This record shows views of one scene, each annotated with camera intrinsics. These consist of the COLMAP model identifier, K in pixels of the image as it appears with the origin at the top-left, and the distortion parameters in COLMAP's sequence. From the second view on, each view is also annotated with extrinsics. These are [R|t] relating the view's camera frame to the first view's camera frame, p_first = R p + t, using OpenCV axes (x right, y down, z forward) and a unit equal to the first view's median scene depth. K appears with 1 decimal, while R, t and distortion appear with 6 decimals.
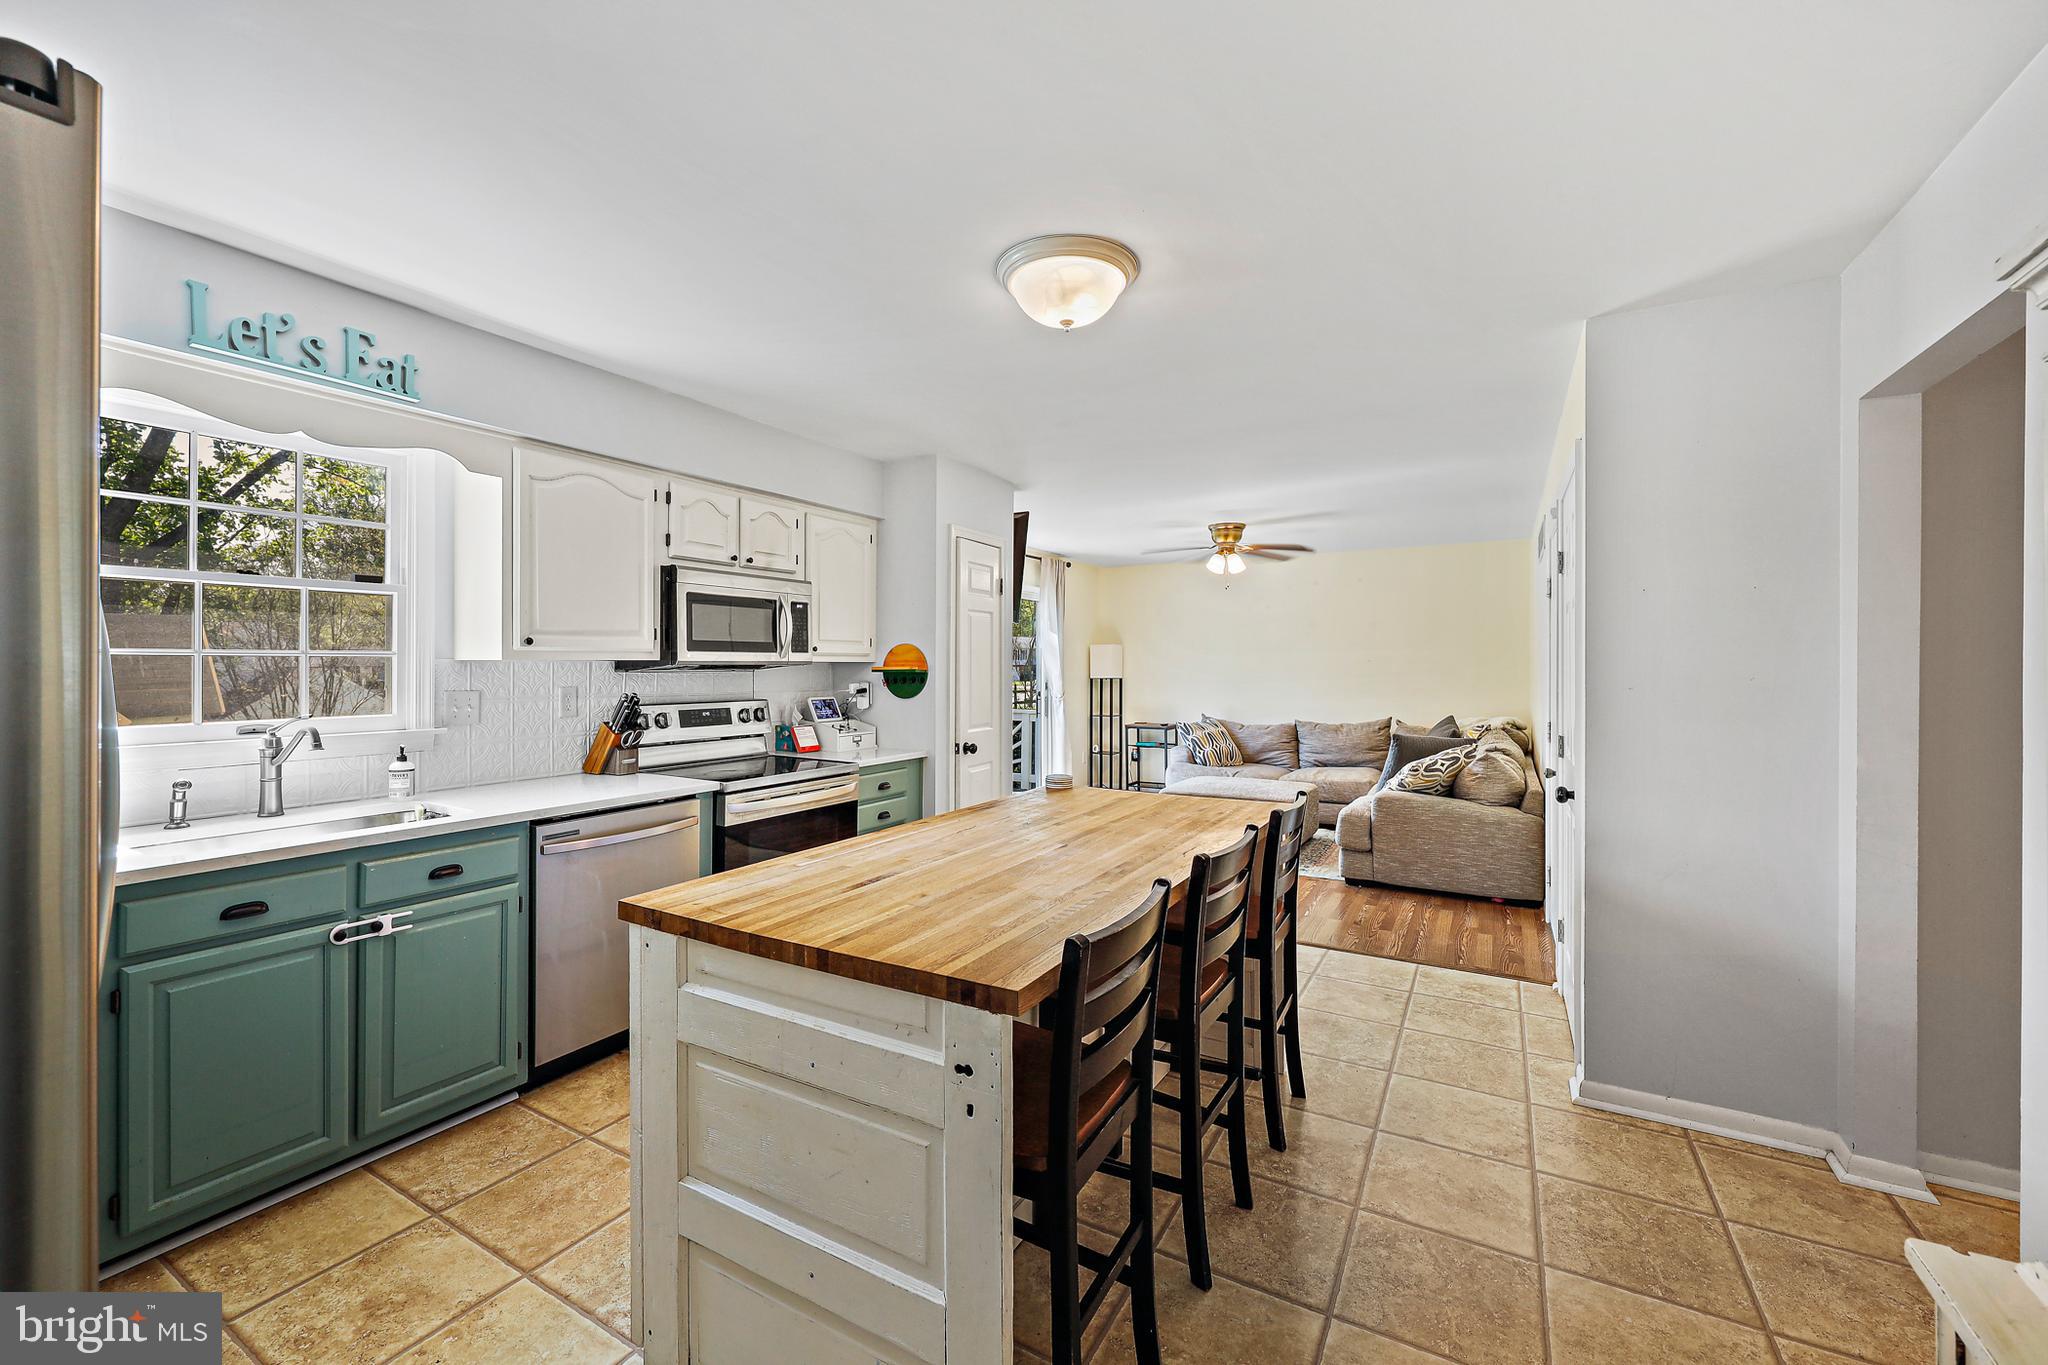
lens RADIAL K [[845.6, 0, 1007.6], [0, 845.6, 667.8], [0, 0, 1]] dist [0.010479, 0.000001]
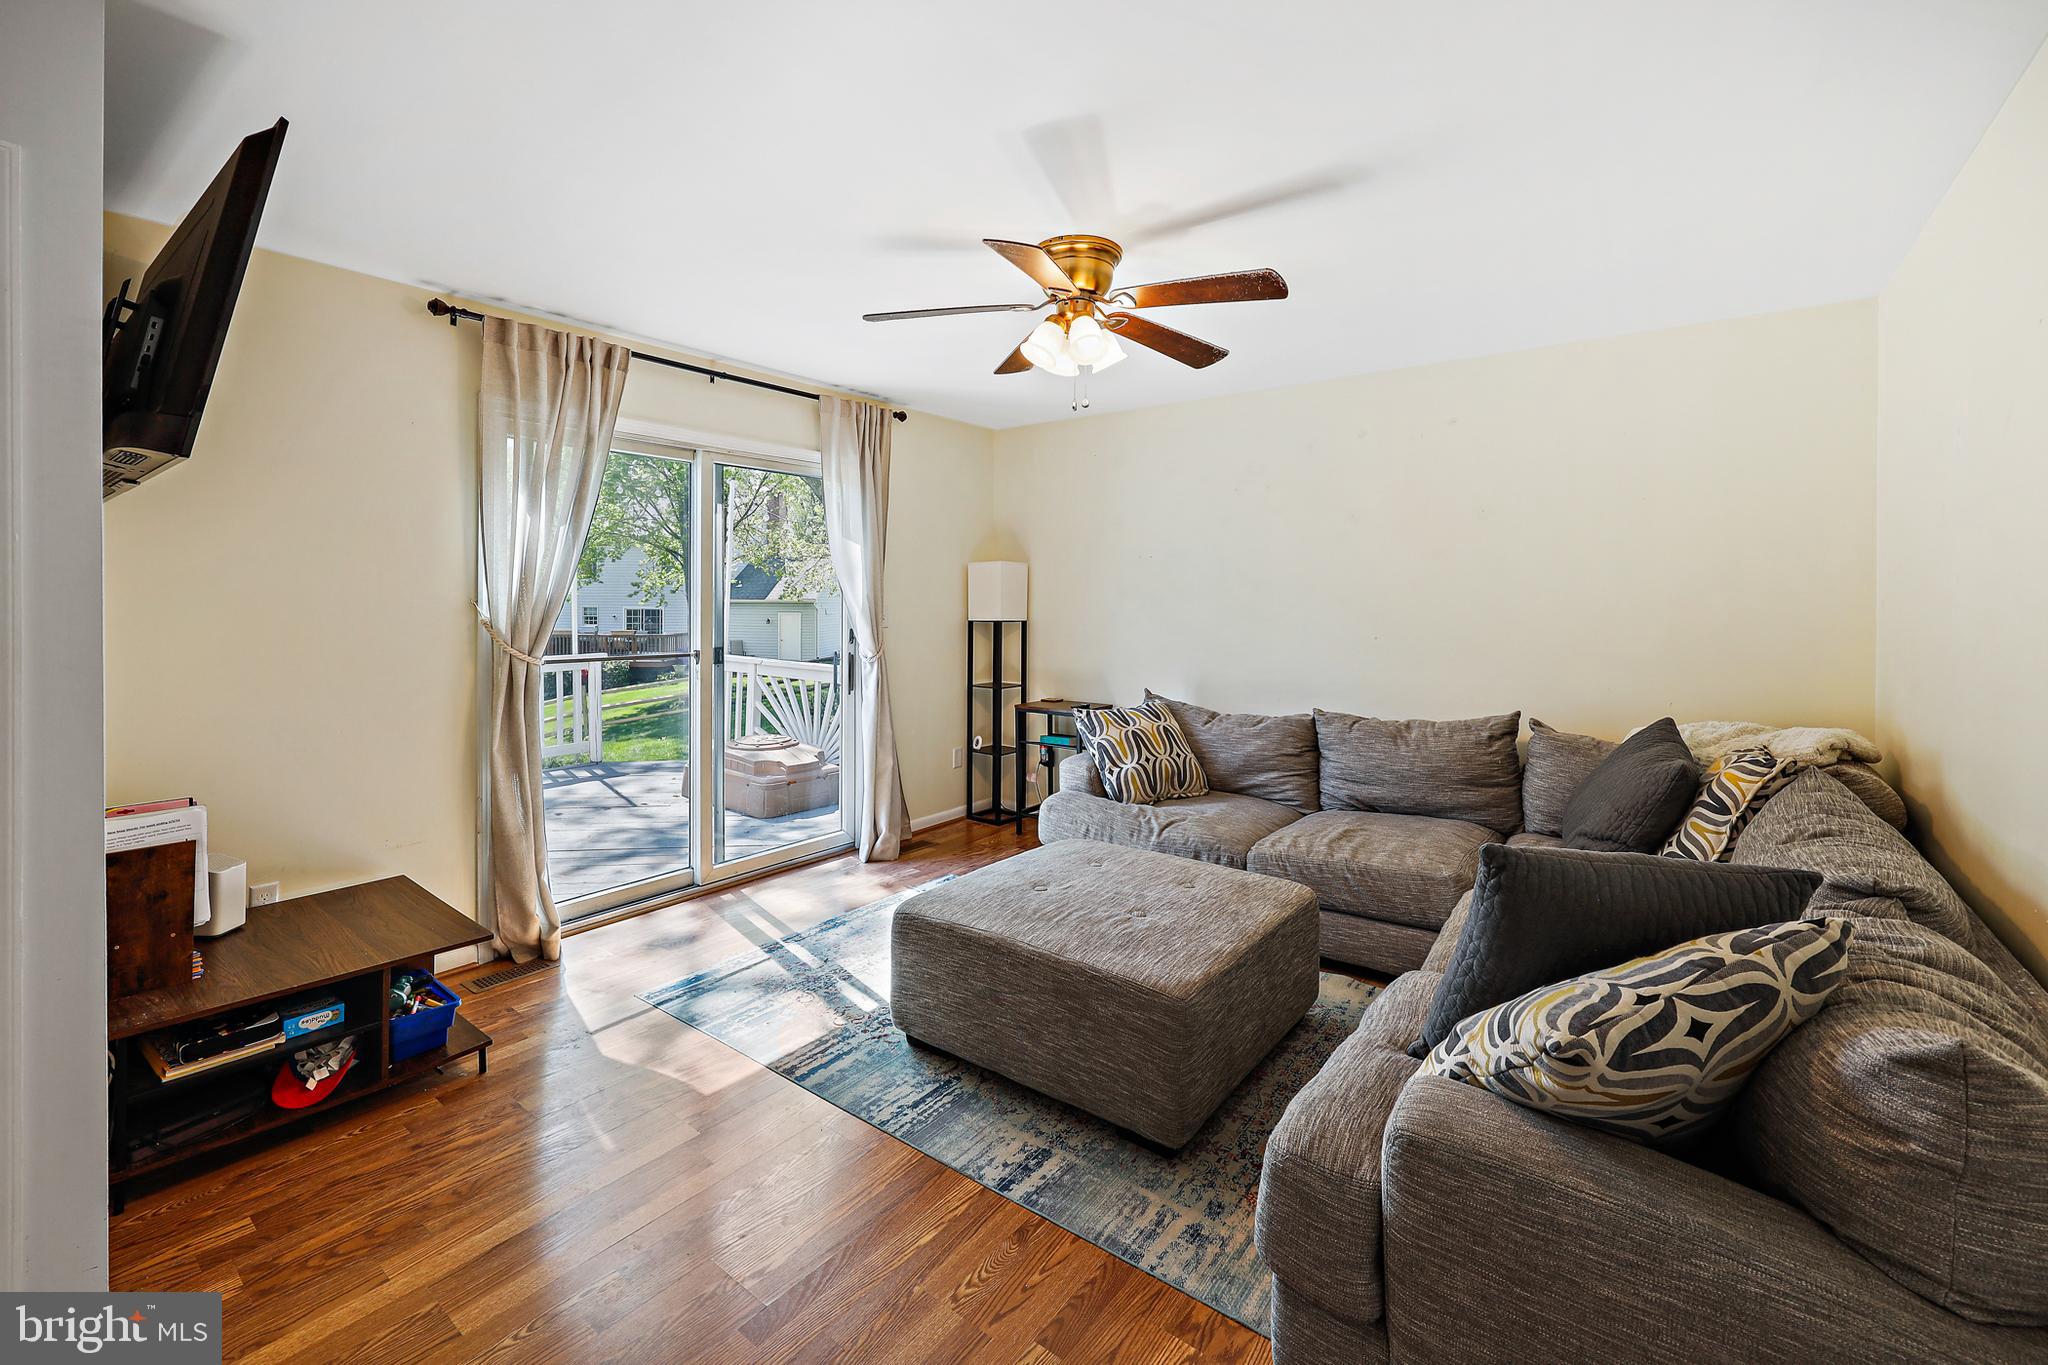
lens RADIAL K [[845.6, 0, 1032.1], [0, 845.6, 609.2], [0, 0, 1]] dist [0.010479, 0.000001]
pose [[0.992308, 0.003781, -0.123733, 0.370888], [-0.002900, 0.999969, 0.007306, 0.000756], [0.123757, -0.006891, 0.992289, 0.767117]]
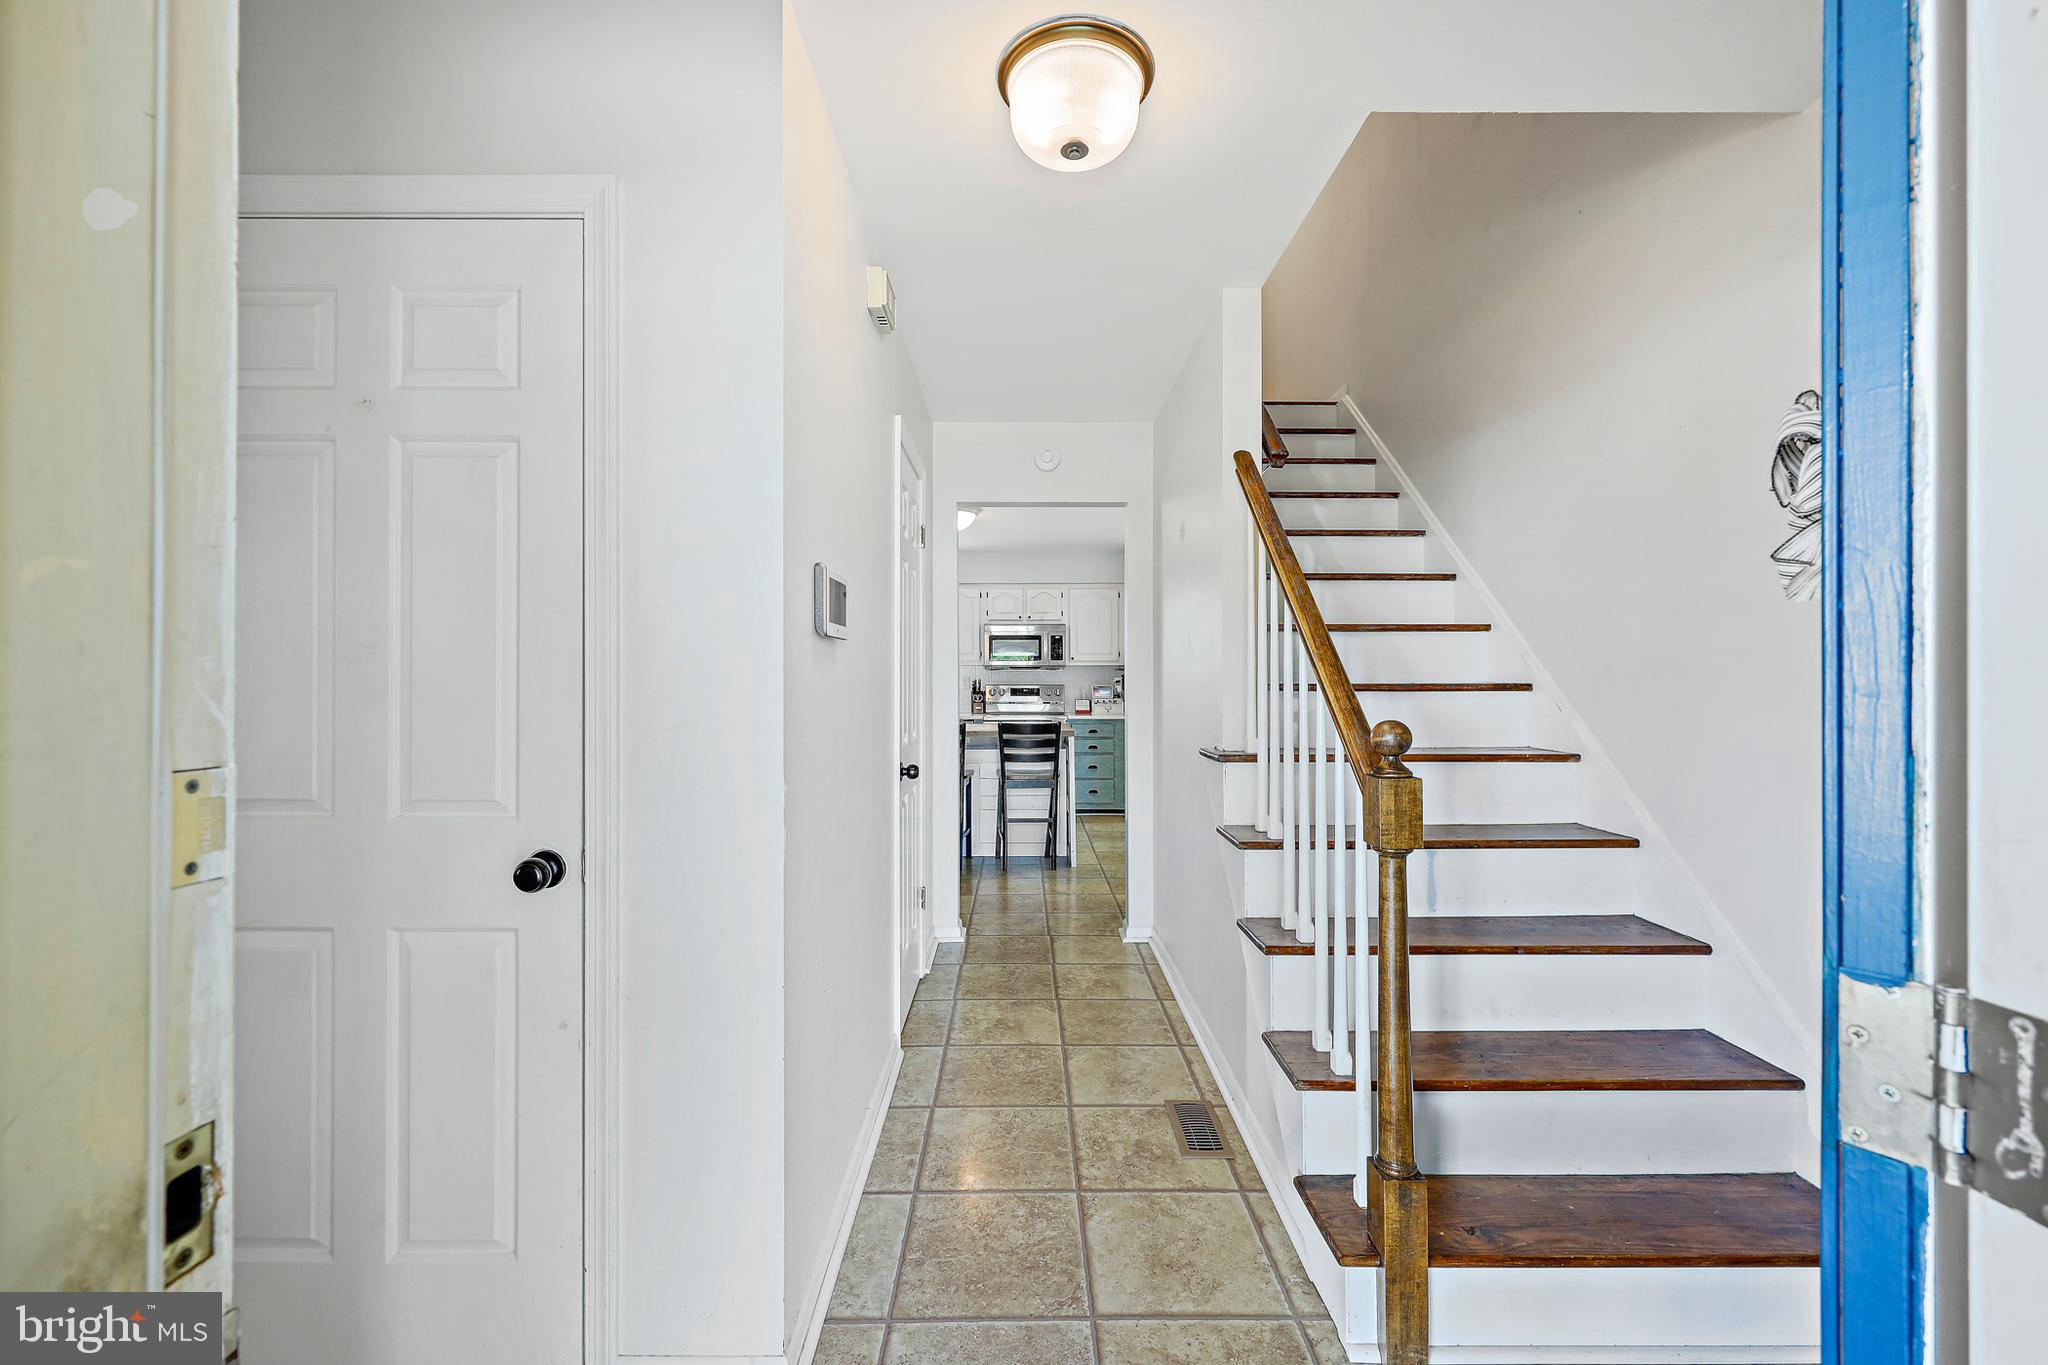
lens RADIAL K [[845.6, 0, 1013.7], [0, 845.6, 680.2], [0, 0, 1]] dist [0.010479, 0.000001]
pose [[0.511160, -0.007312, -0.859454, 1.128746], [-0.005663, 0.999913, -0.011875, 0.041982], [0.859467, 0.010937, 0.511074, -0.083963]]
